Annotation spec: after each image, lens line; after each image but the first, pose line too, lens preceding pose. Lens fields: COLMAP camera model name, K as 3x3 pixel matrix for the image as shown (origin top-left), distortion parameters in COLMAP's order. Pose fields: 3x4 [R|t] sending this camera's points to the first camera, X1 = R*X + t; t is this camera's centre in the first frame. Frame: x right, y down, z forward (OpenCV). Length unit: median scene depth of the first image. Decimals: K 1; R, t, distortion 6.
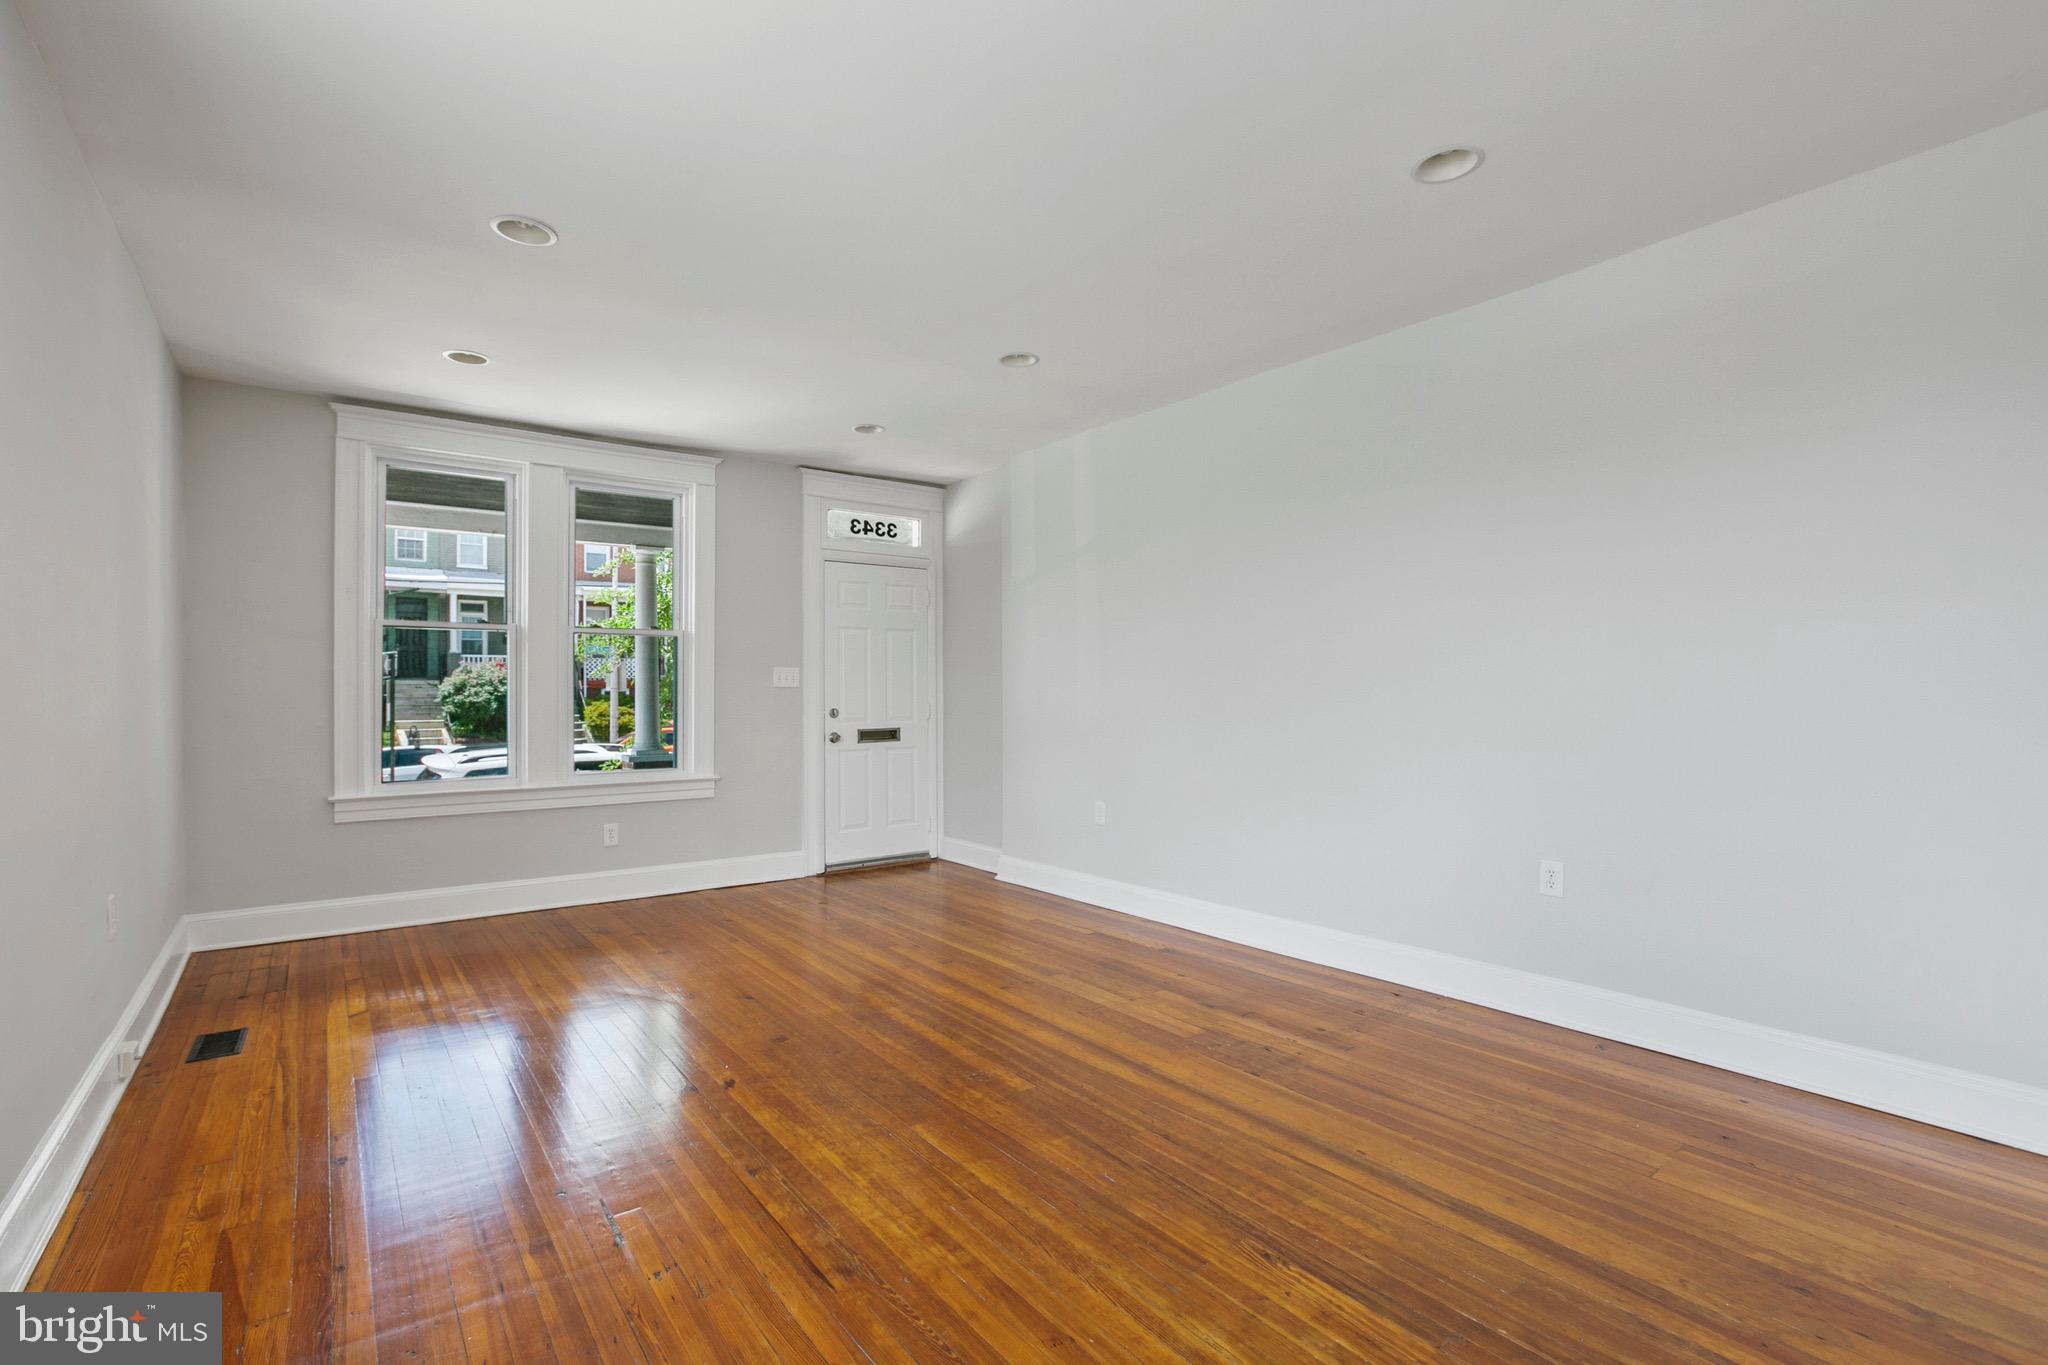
lens RADIAL K [[929.0, 0, 1024.0], [0, 929.0, 682.5], [0, 0, 1]] dist [-0.041312, 0.018893]
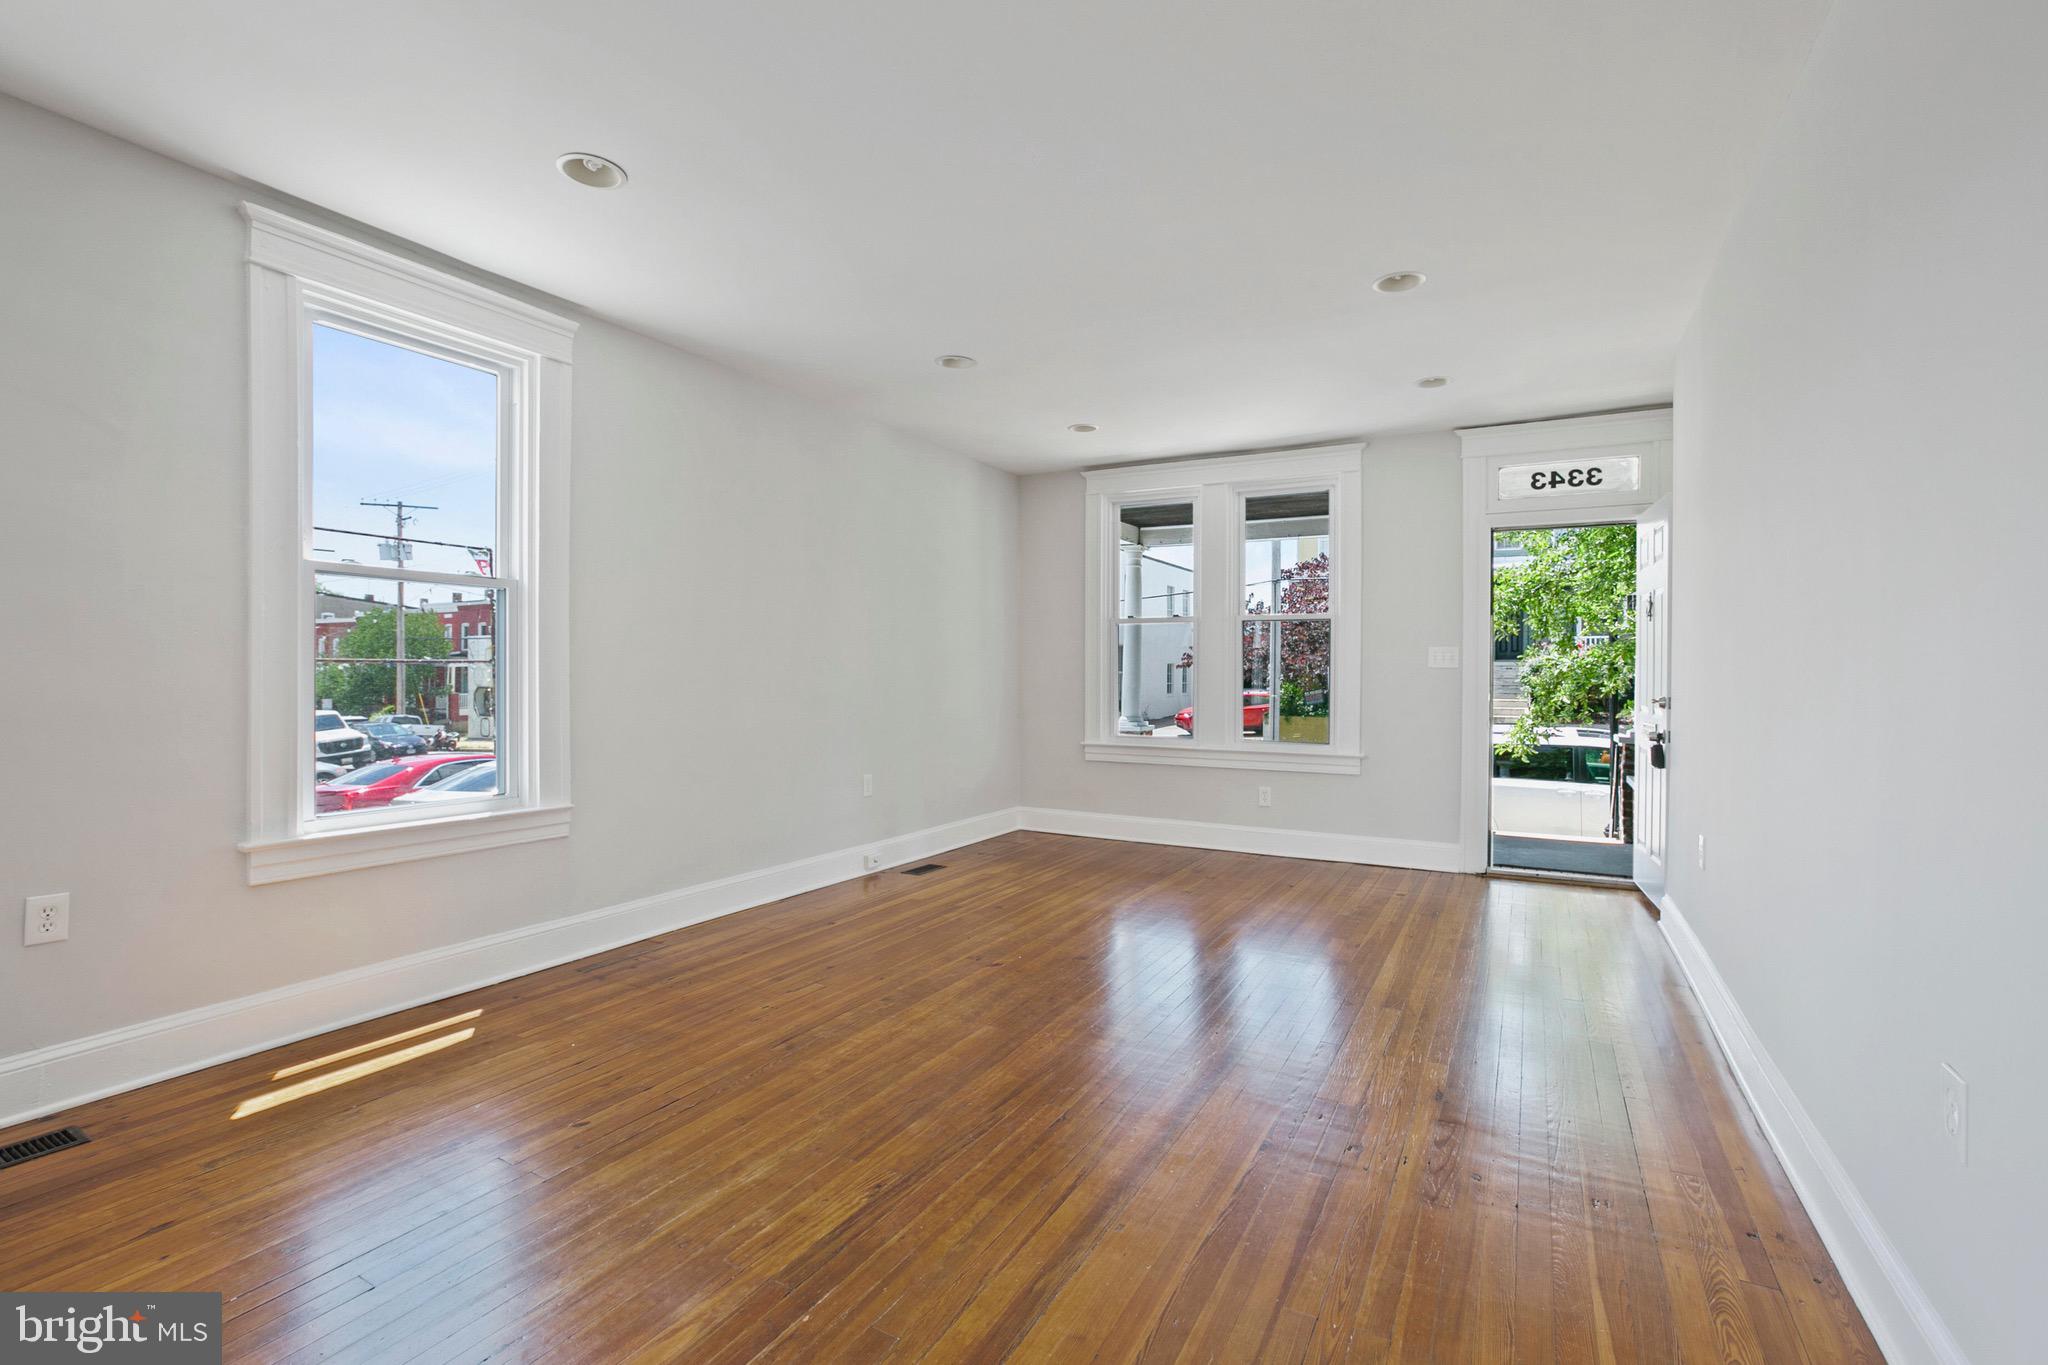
lens RADIAL K [[929.0, 0, 1024.0], [0, 929.0, 682.5], [0, 0, 1]] dist [-0.041312, 0.018893]
pose [[0.405502, 0.015833, -0.913957, 0.764900], [0.002797, 0.999824, 0.018562, 0.002119], [0.914090, -0.010084, 0.405387, 0.413481]]
